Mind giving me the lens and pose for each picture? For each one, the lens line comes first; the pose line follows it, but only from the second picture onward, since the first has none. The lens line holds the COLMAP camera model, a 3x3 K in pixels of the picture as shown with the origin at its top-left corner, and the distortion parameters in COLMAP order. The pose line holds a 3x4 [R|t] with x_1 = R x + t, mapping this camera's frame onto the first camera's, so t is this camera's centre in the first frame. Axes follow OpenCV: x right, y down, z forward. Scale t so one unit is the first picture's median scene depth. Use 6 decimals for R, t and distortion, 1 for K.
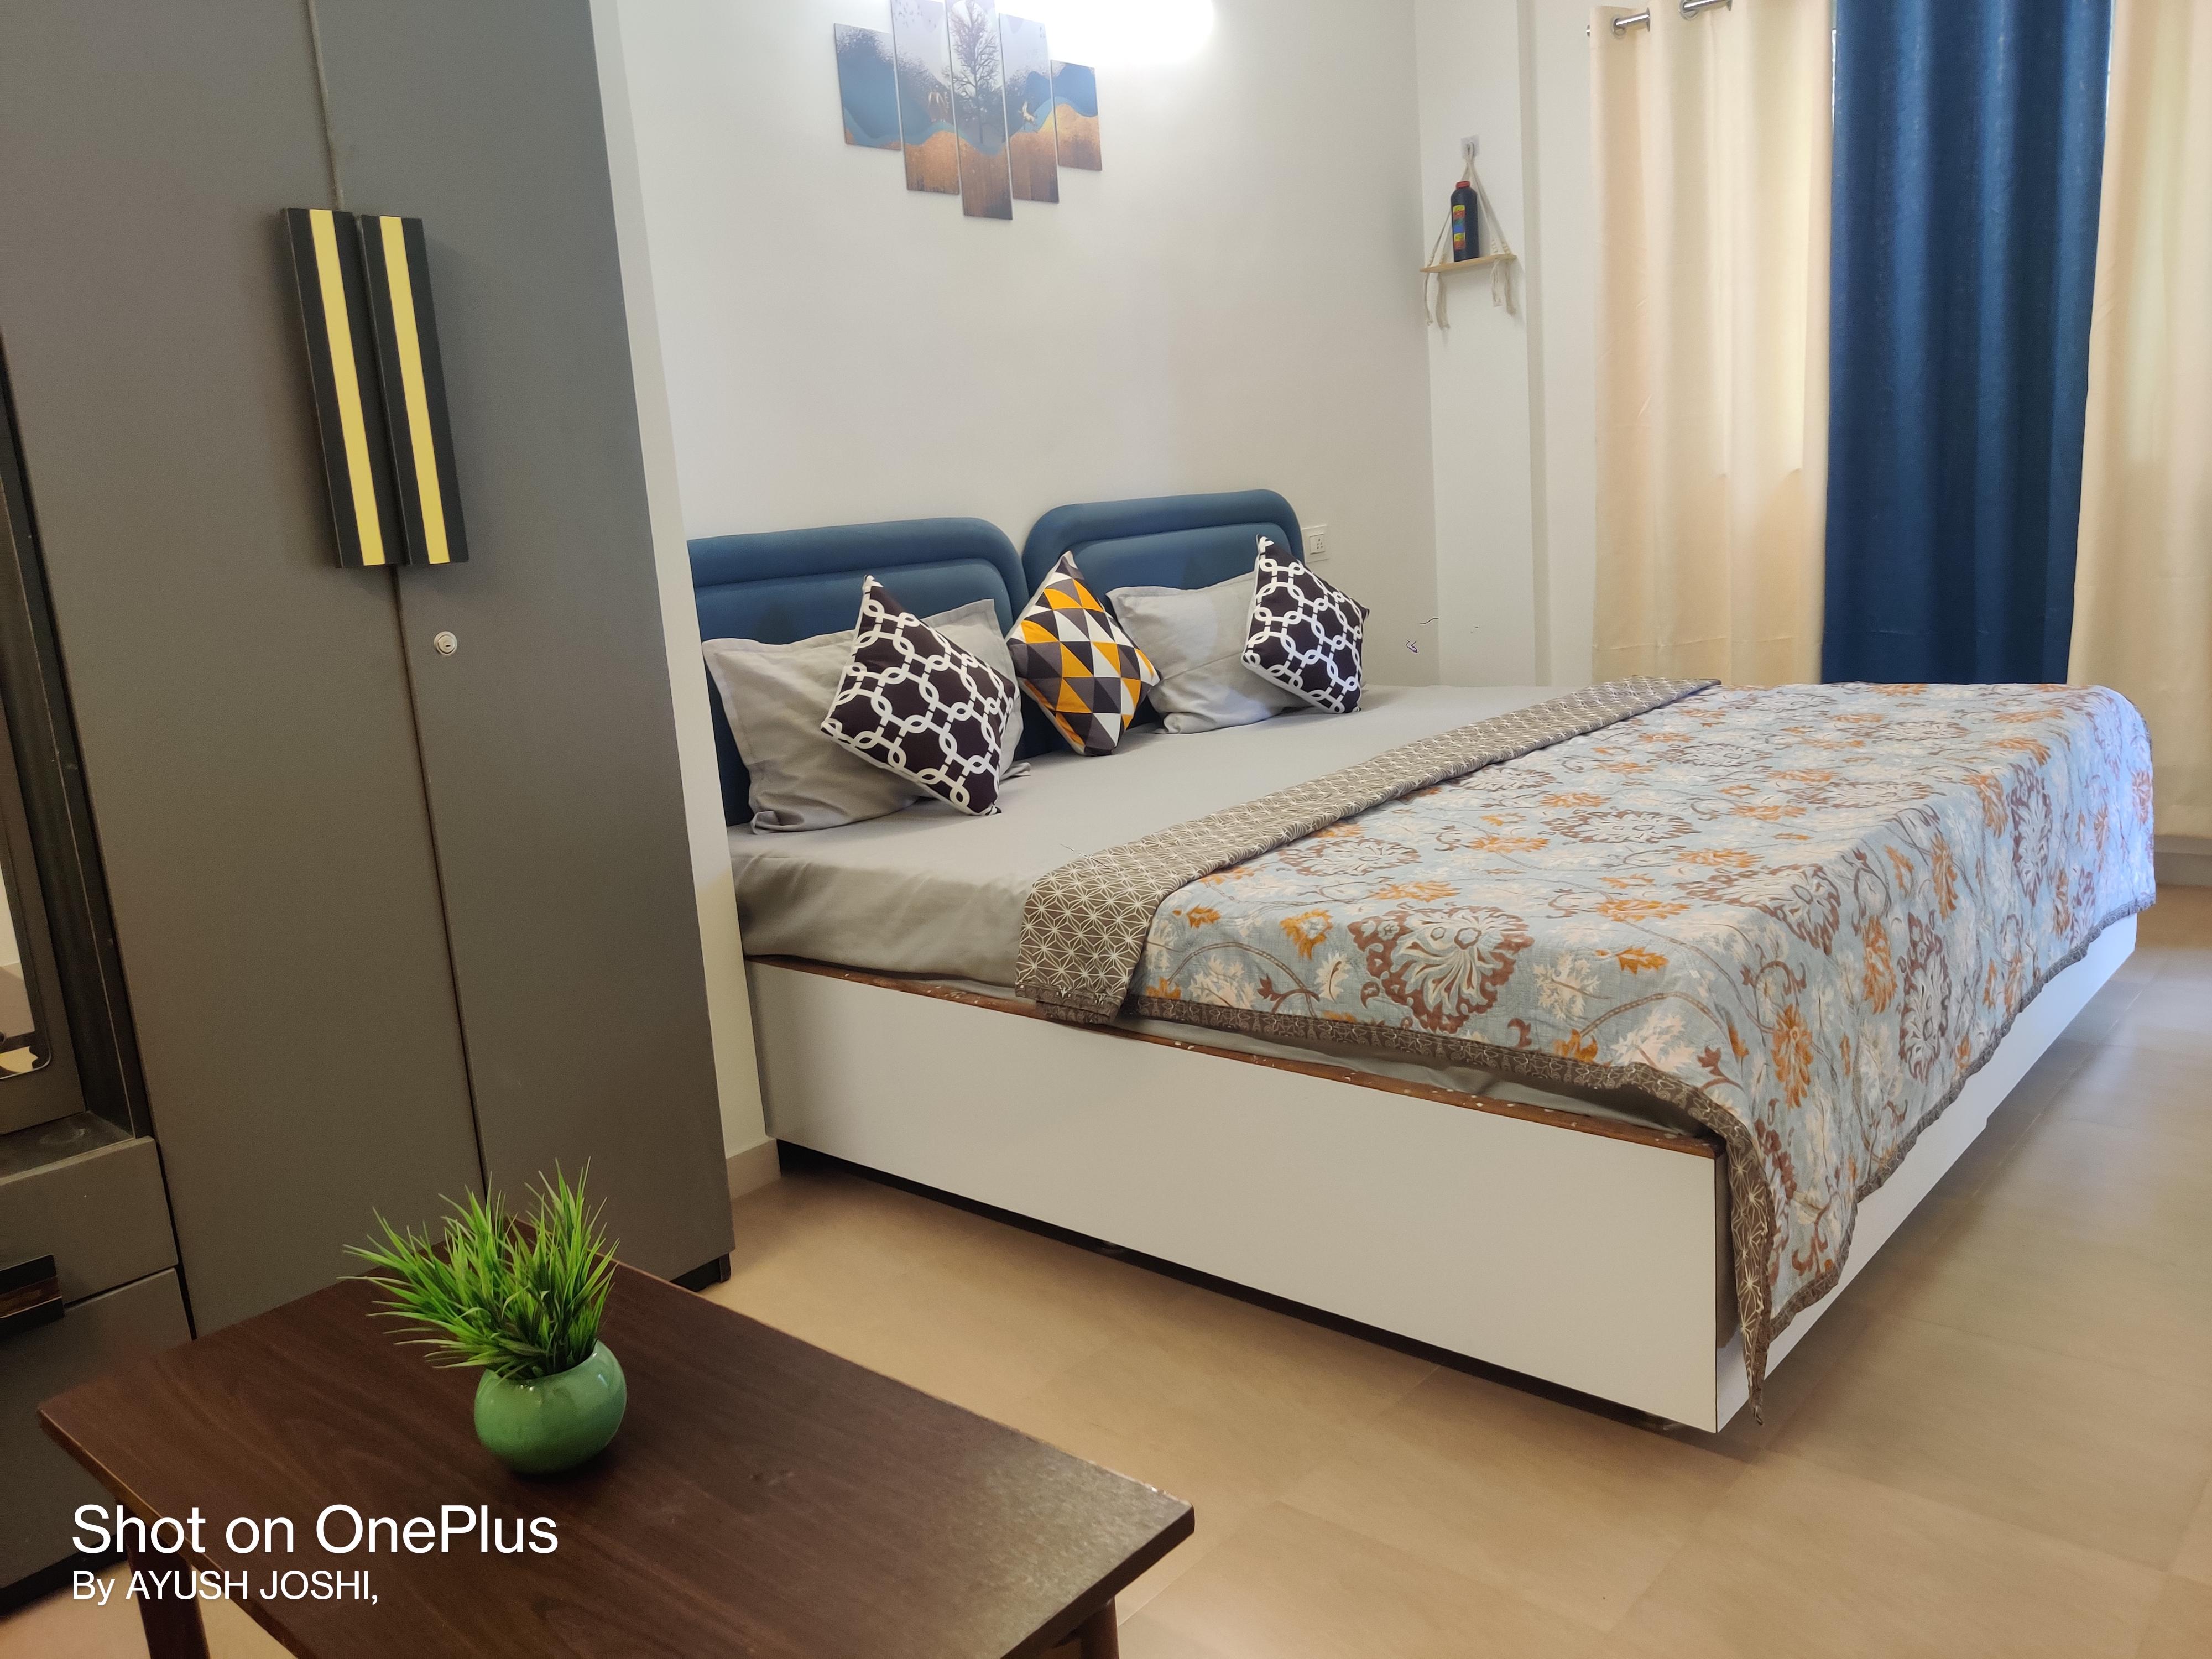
lens RADIAL K [[1648.6, 0, 1088.3], [0, 1648.6, 838.2], [0, 0, 1]] dist [0.037184, -0.089373]
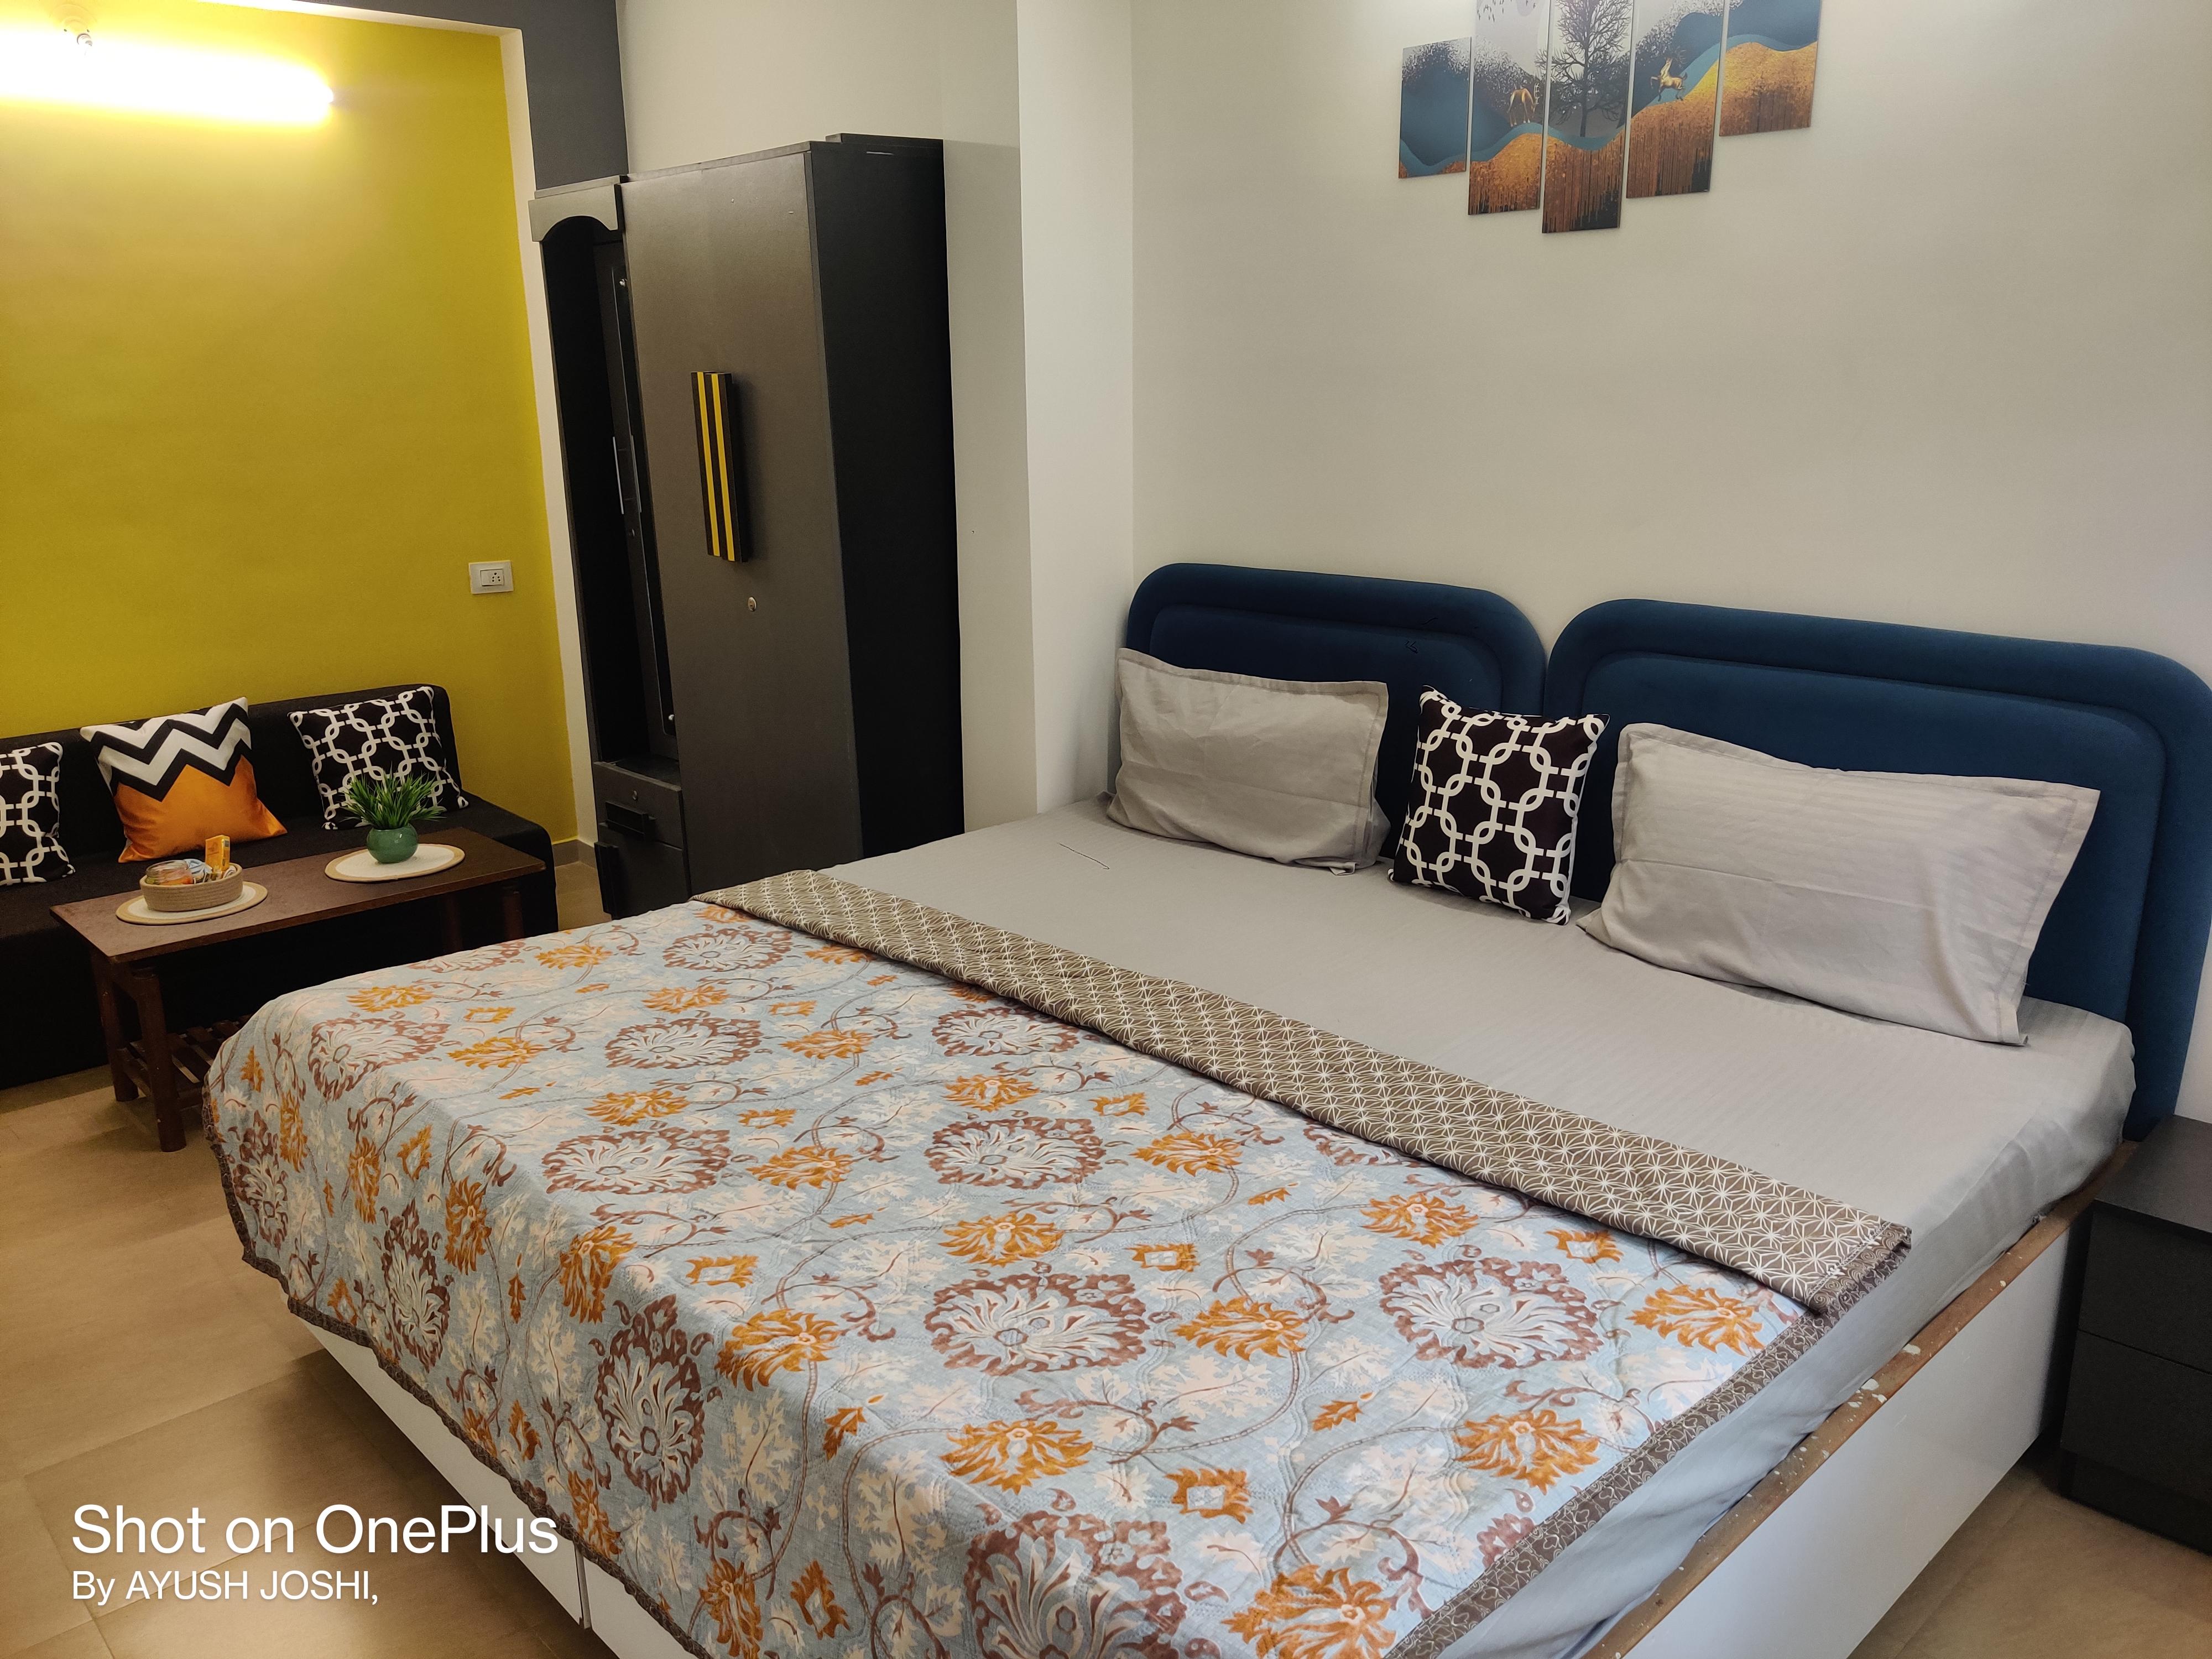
lens RADIAL K [[1648.6, 0, 1088.3], [0, 1648.6, 838.2], [0, 0, 1]] dist [0.037184, -0.089373]
pose [[-0.057308, 0.343686, -0.937334, 0.818379], [-0.186458, 0.918673, 0.348244, -0.347101], [0.980790, 0.194731, 0.011436, 0.834623]]
